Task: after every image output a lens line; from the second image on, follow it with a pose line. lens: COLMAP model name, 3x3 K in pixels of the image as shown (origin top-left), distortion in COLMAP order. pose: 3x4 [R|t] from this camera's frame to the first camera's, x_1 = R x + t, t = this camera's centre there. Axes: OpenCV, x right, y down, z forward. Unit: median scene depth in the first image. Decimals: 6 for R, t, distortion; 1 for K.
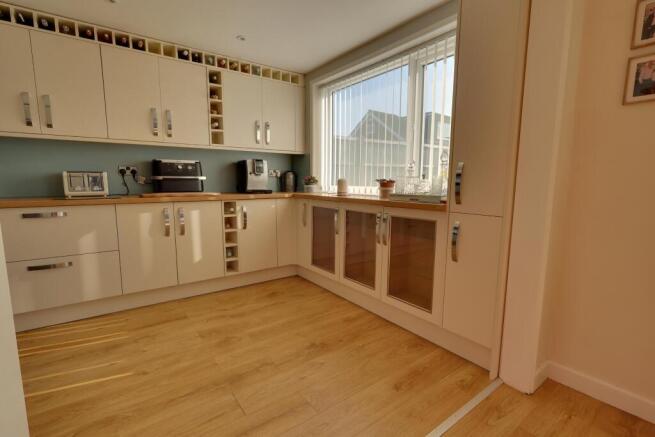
lens RADIAL K [[303.7, 0, 328.5], [0, 303.7, 219.4], [0, 0, 1]] dist [0.000730, 0.000204]
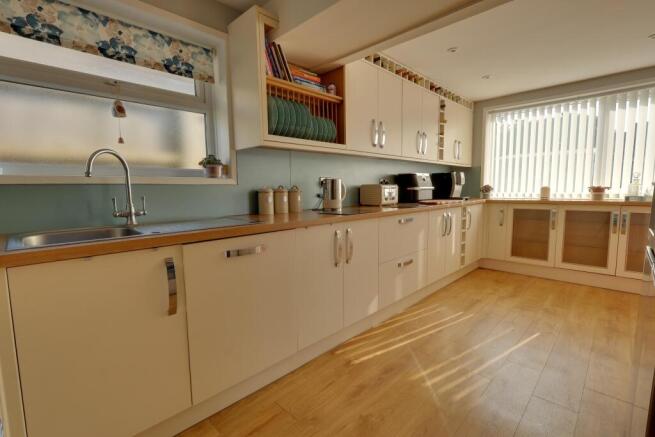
lens RADIAL K [[303.7, 0, 325.5], [0, 303.7, 217.8], [0, 0, 1]] dist [0.000730, 0.000204]
pose [[0.985571, -0.029173, 0.166728, -1.069597], [0.035084, 0.998852, -0.032613, 0.006862], [-0.165586, 0.037992, 0.985463, -0.104166]]
